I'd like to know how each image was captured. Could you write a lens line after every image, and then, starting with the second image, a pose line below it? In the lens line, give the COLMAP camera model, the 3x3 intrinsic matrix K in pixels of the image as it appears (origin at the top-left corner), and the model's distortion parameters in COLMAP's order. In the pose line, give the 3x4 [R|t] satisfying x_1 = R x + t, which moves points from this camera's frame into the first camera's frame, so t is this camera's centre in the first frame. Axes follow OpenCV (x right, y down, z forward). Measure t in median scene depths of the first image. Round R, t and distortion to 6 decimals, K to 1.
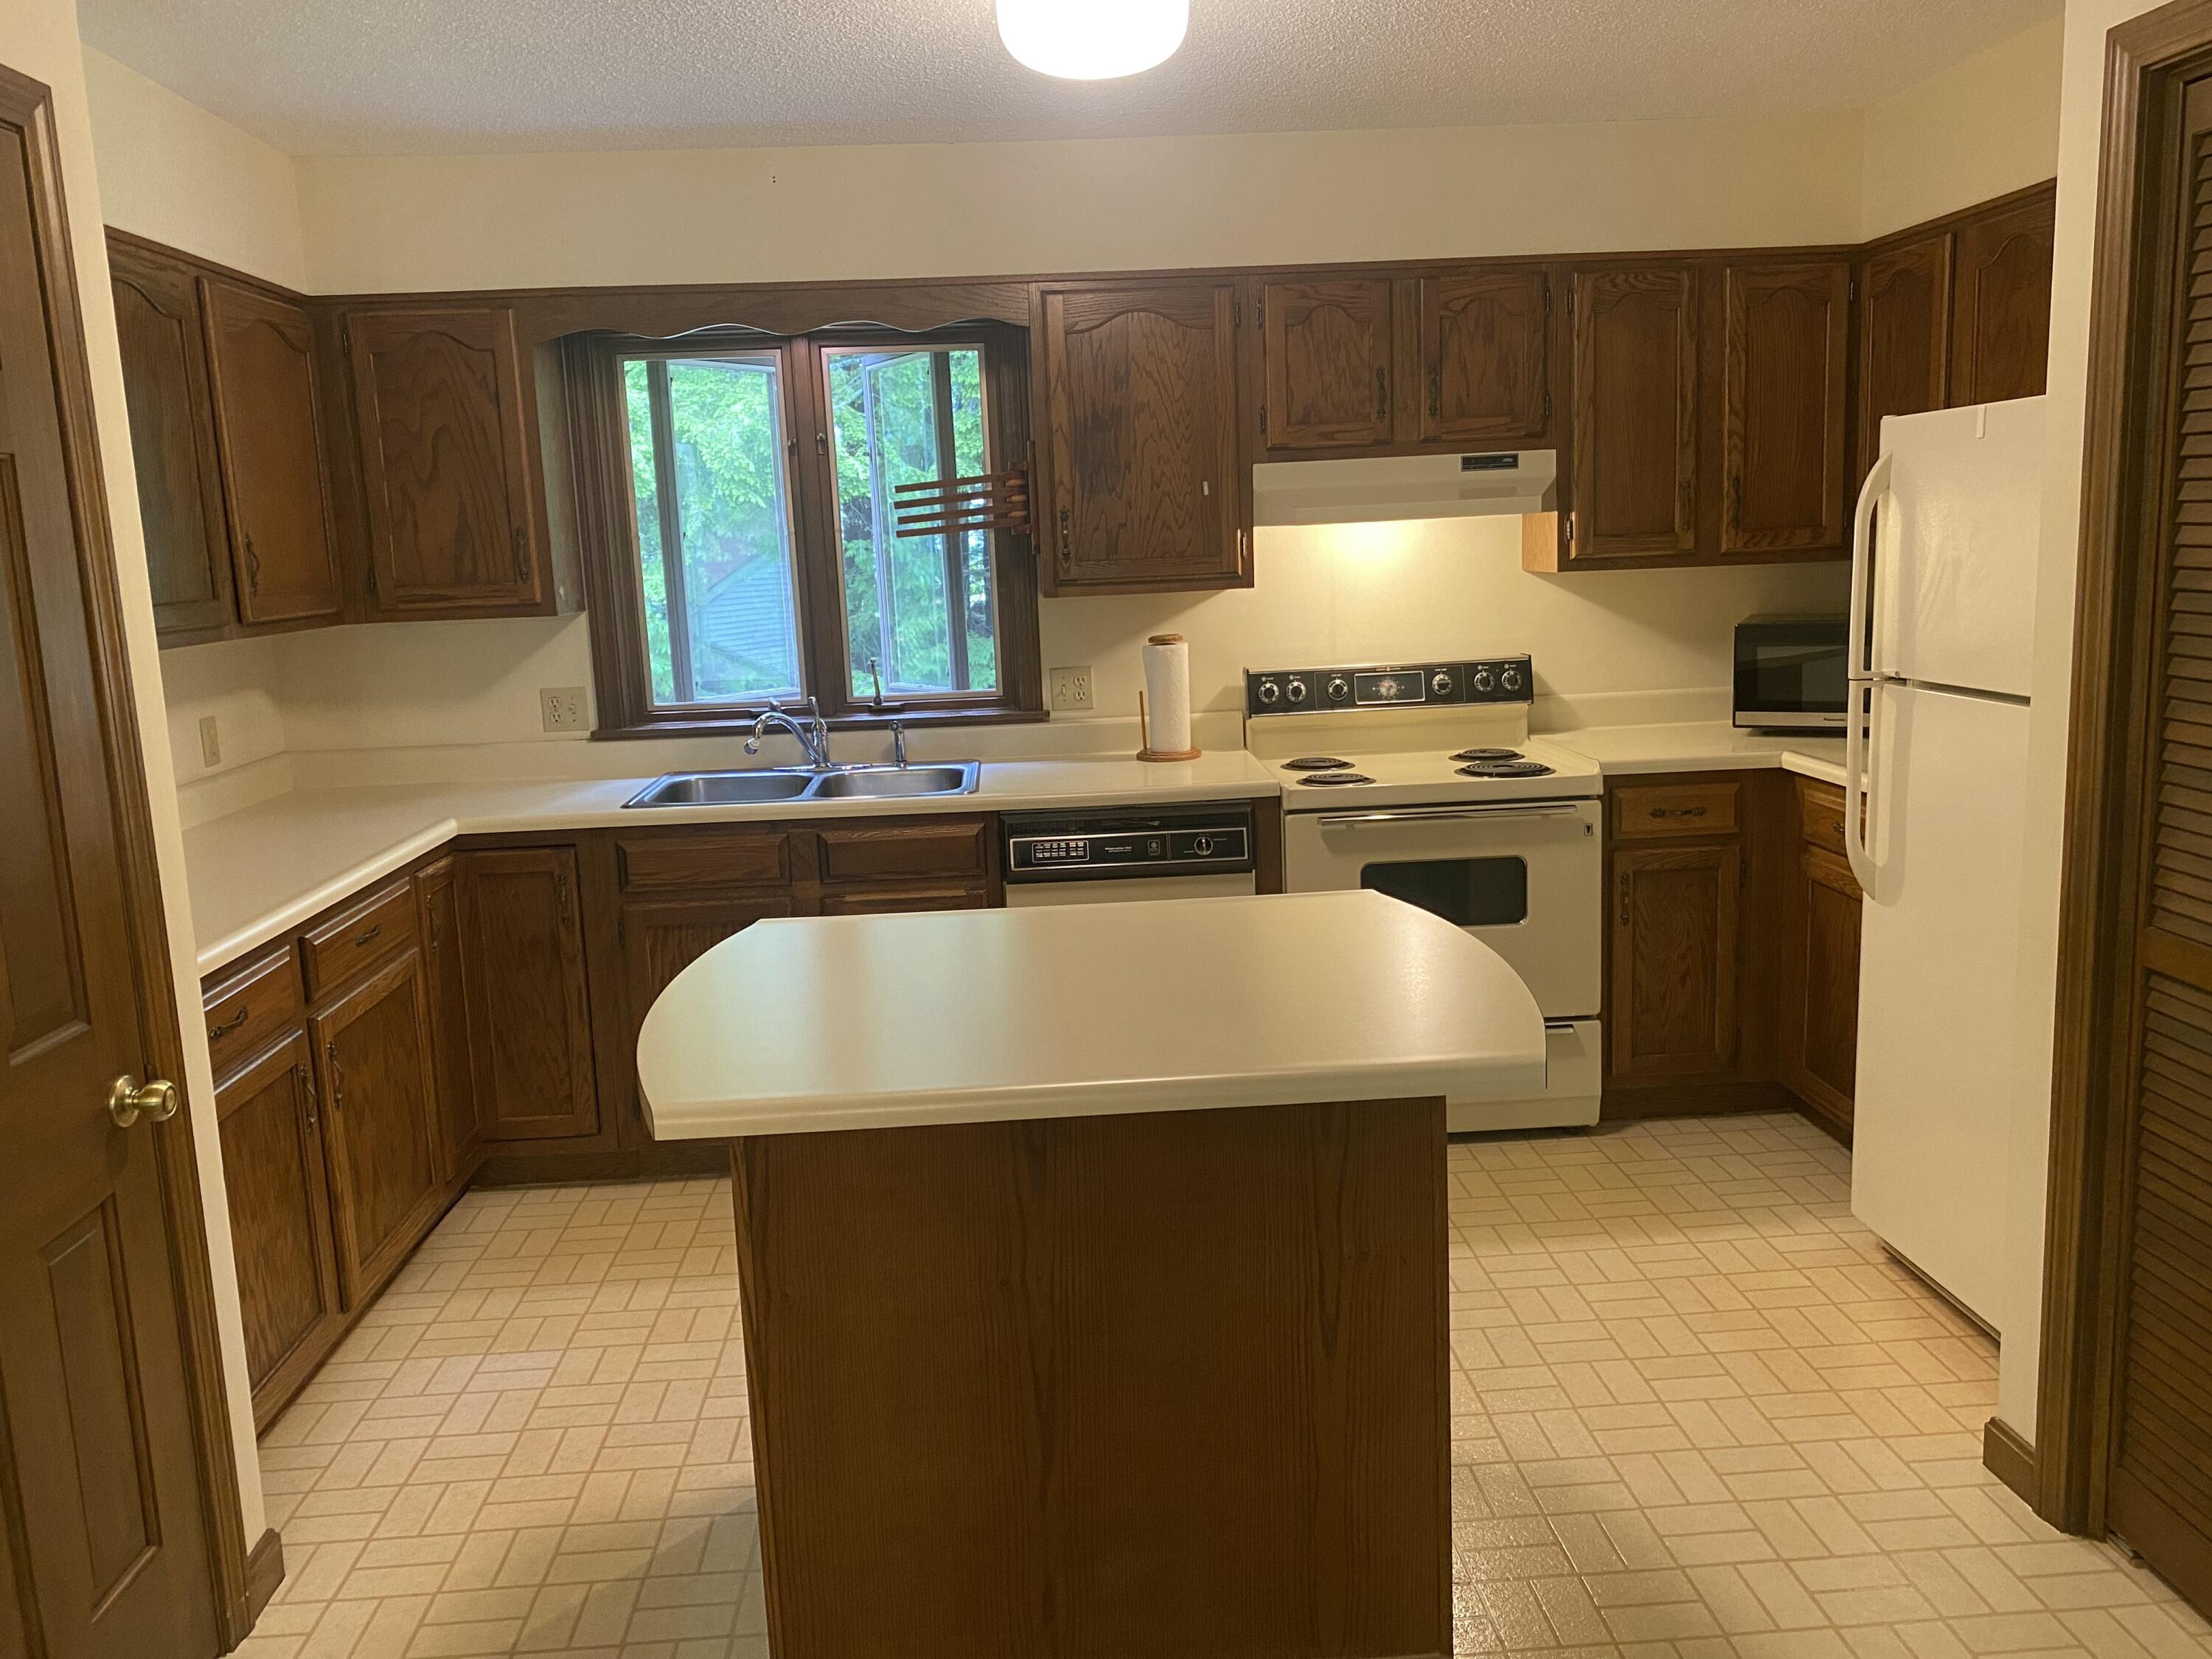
lens RADIAL K [[1695.1, 0, 1114.8], [0, 1695.1, 841.7], [0, 0, 1]] dist [0.047978, -0.038775]
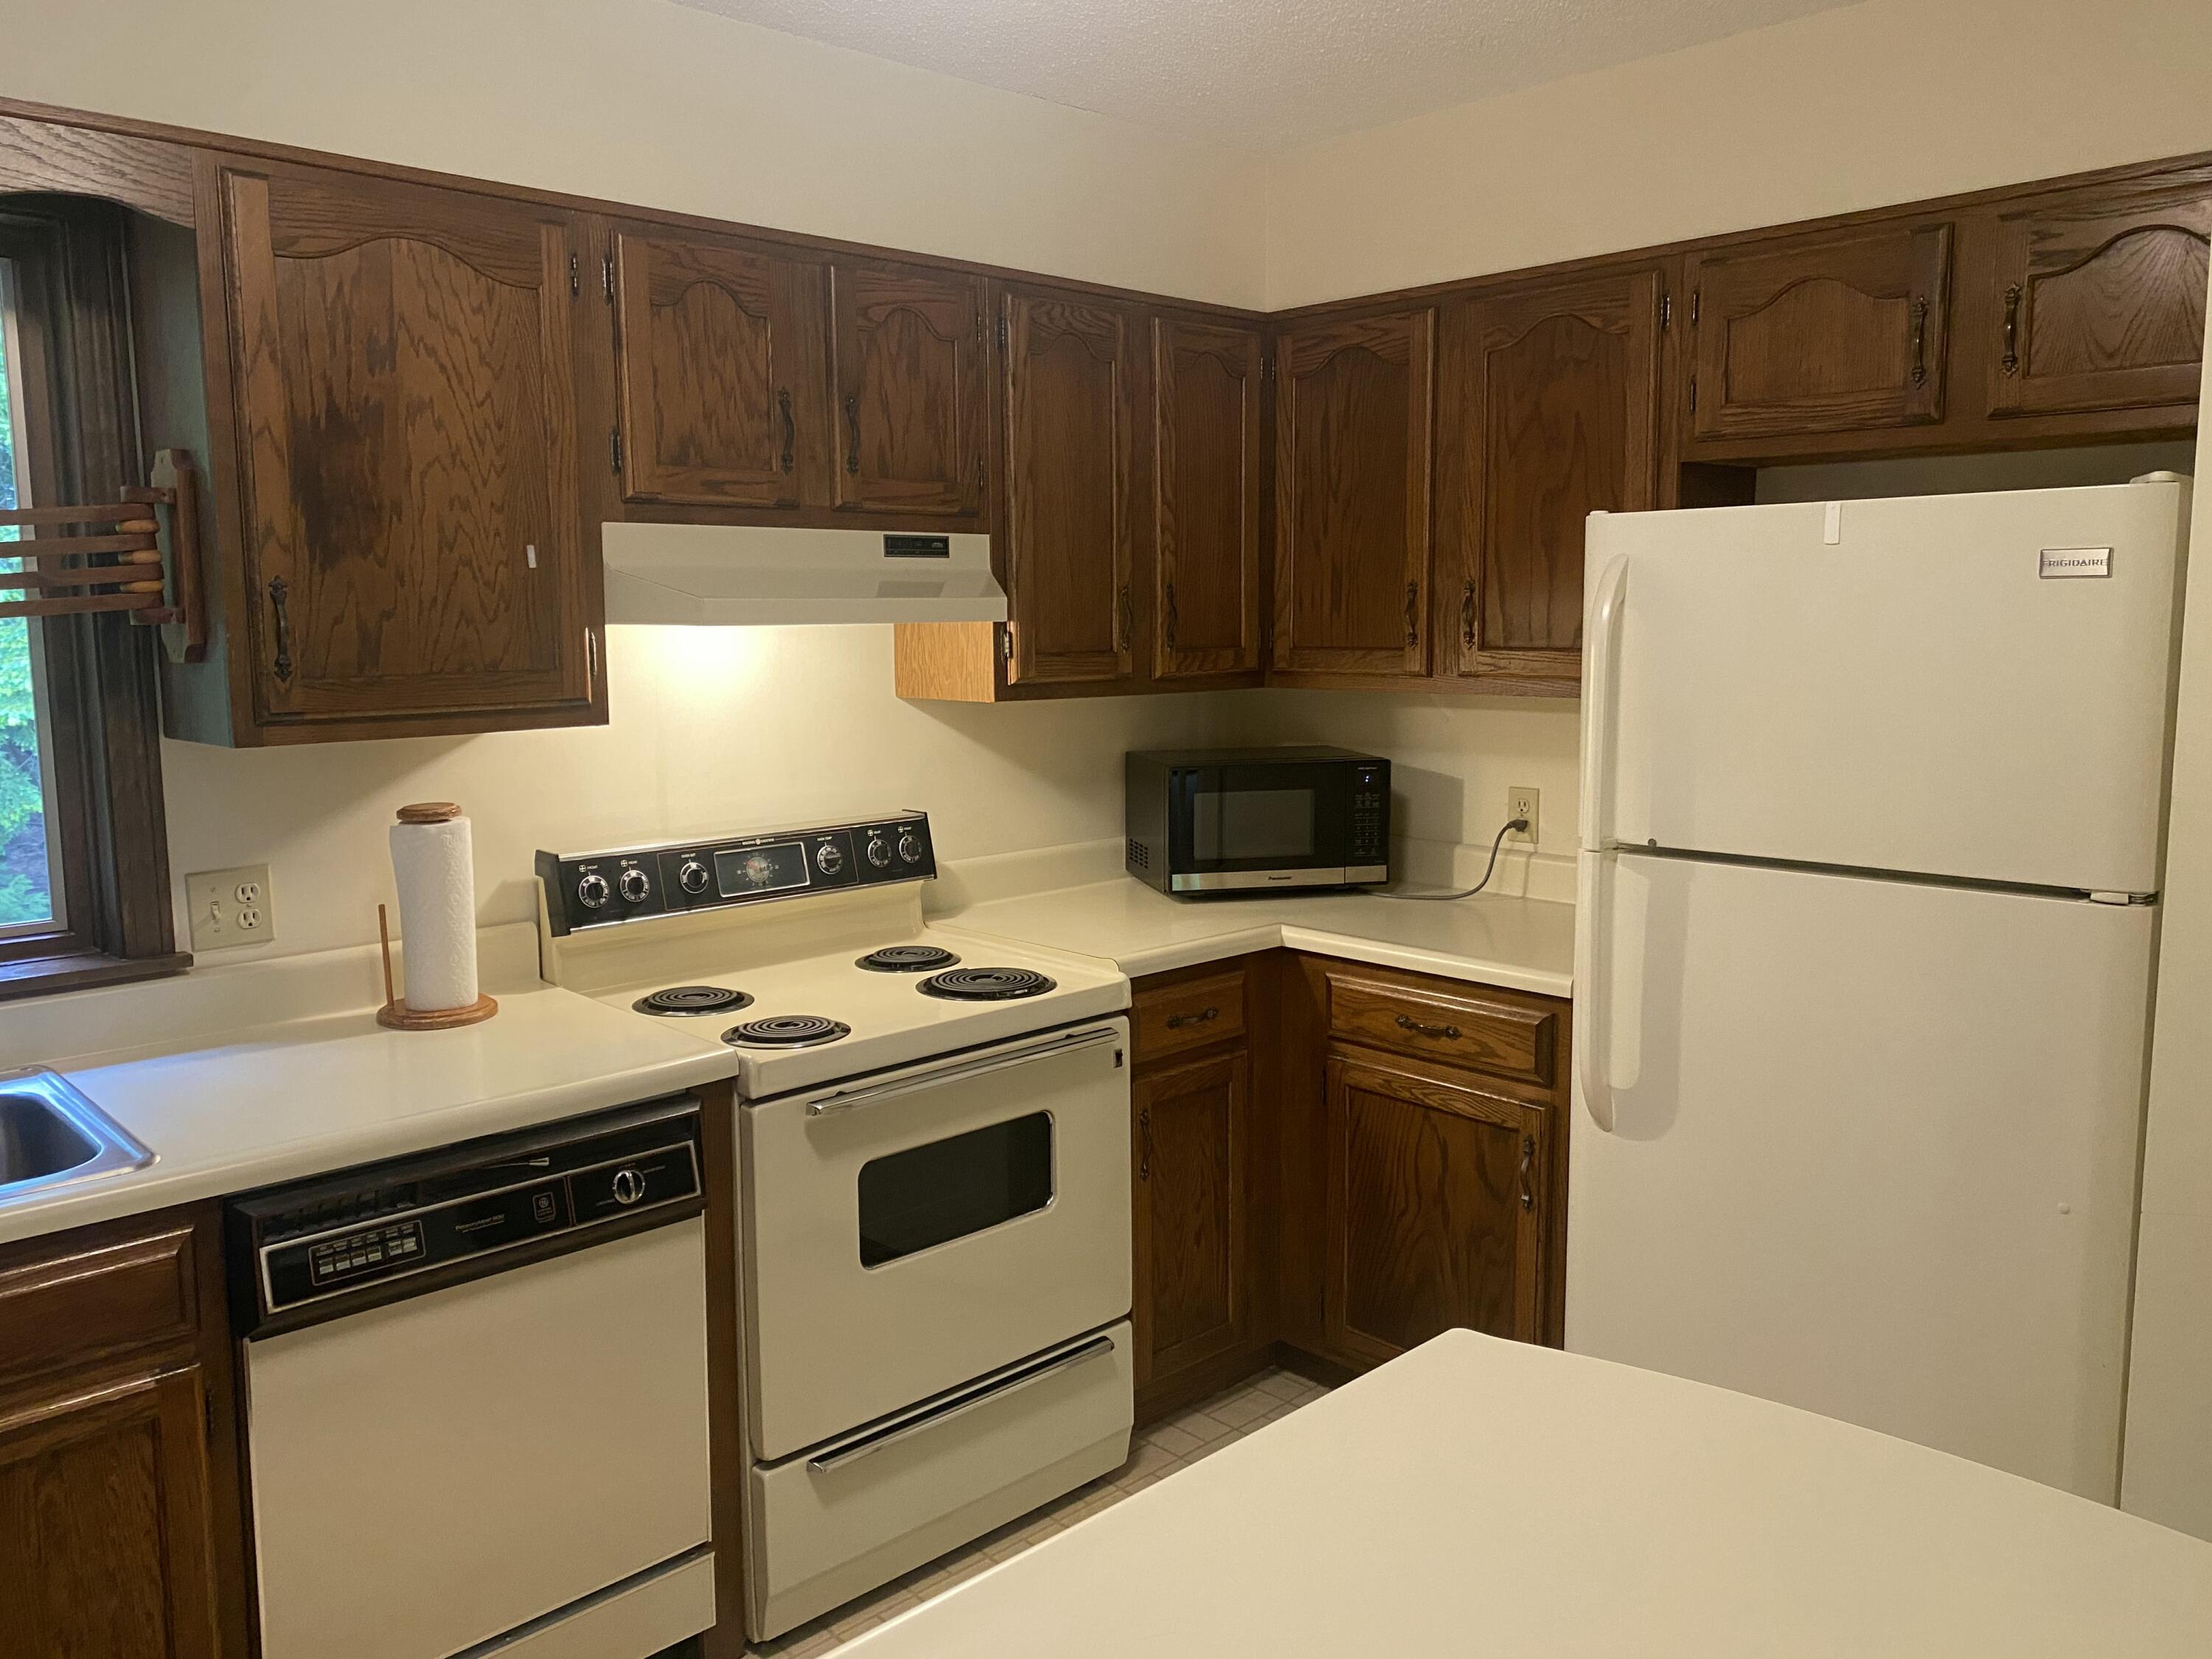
lens RADIAL K [[1695.1, 0, 1102.4], [0, 1695.1, 821.3], [0, 0, 1]] dist [0.047978, -0.038775]
pose [[0.781775, -0.044120, 0.621998, -0.161388], [0.093355, 0.994533, -0.046791, -0.071856], [-0.616533, 0.094646, 0.781619, 0.427944]]
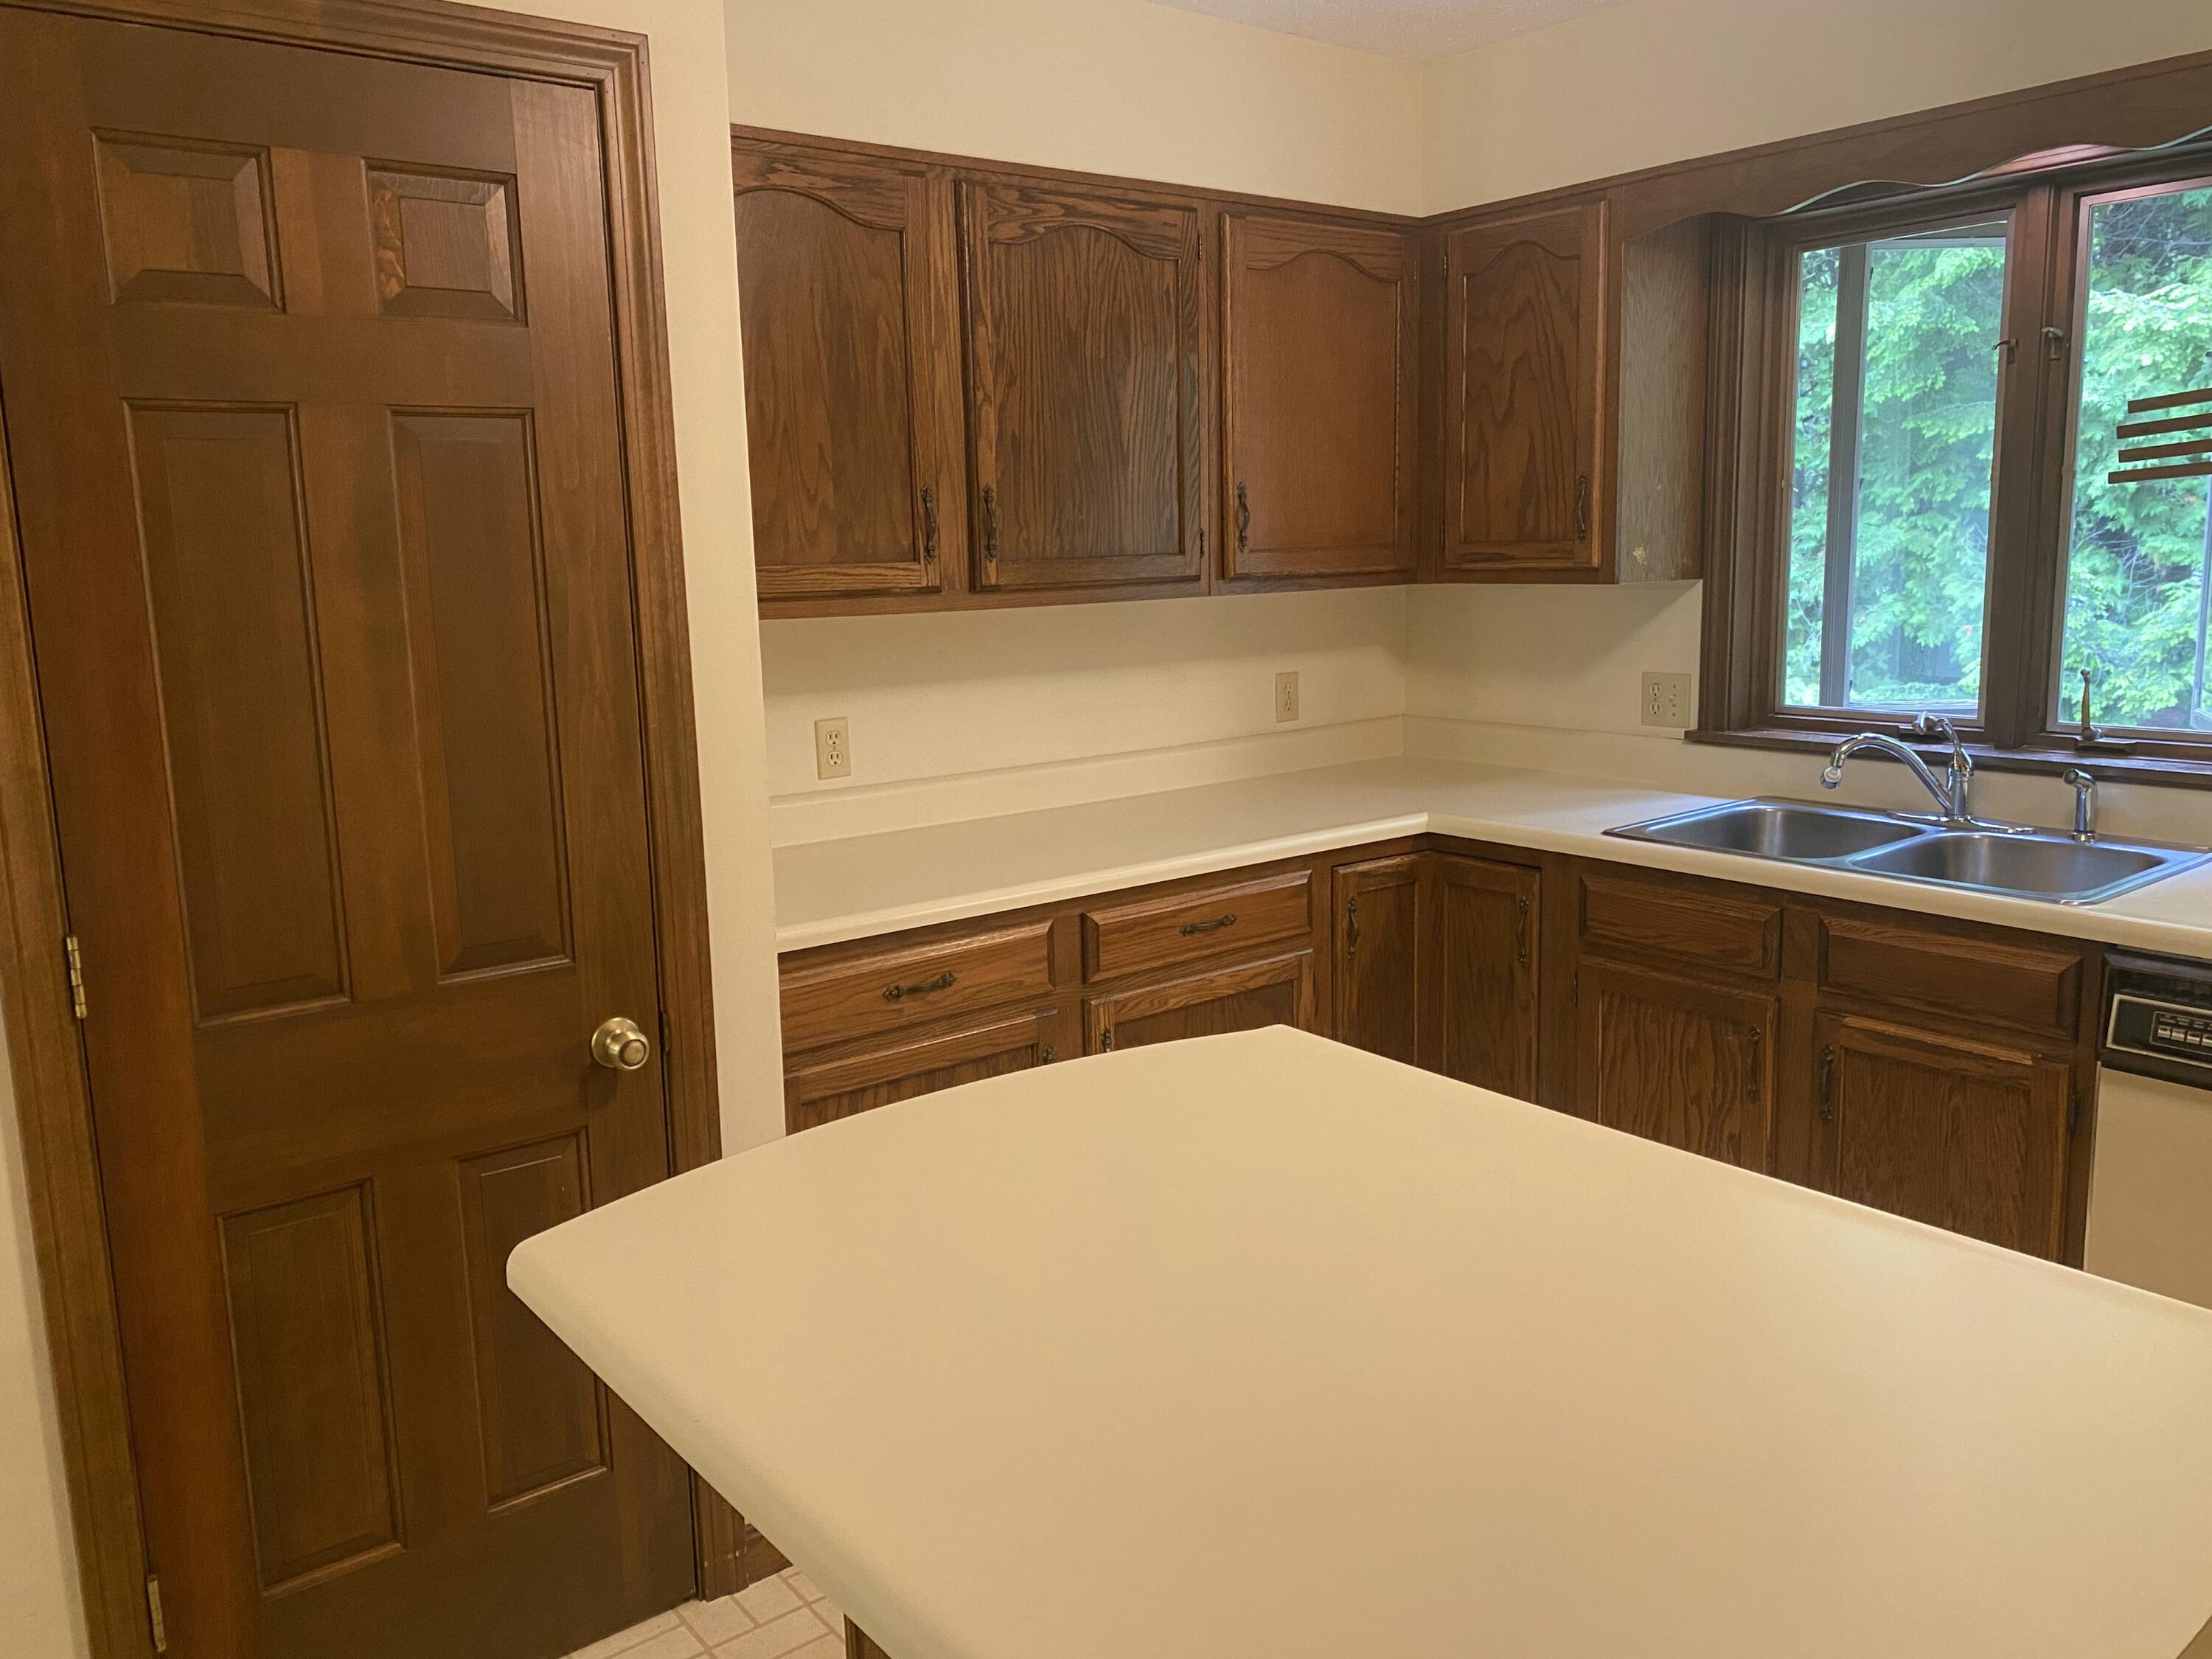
lens RADIAL K [[1695.1, 0, 1112.8], [0, 1695.1, 814.9], [0, 0, 1]] dist [0.047978, -0.038775]
pose [[0.562668, 0.158609, -0.811325, 0.201994], [-0.148184, 0.984877, 0.089769, -0.060396], [0.813294, 0.069716, 0.577662, 0.340767]]
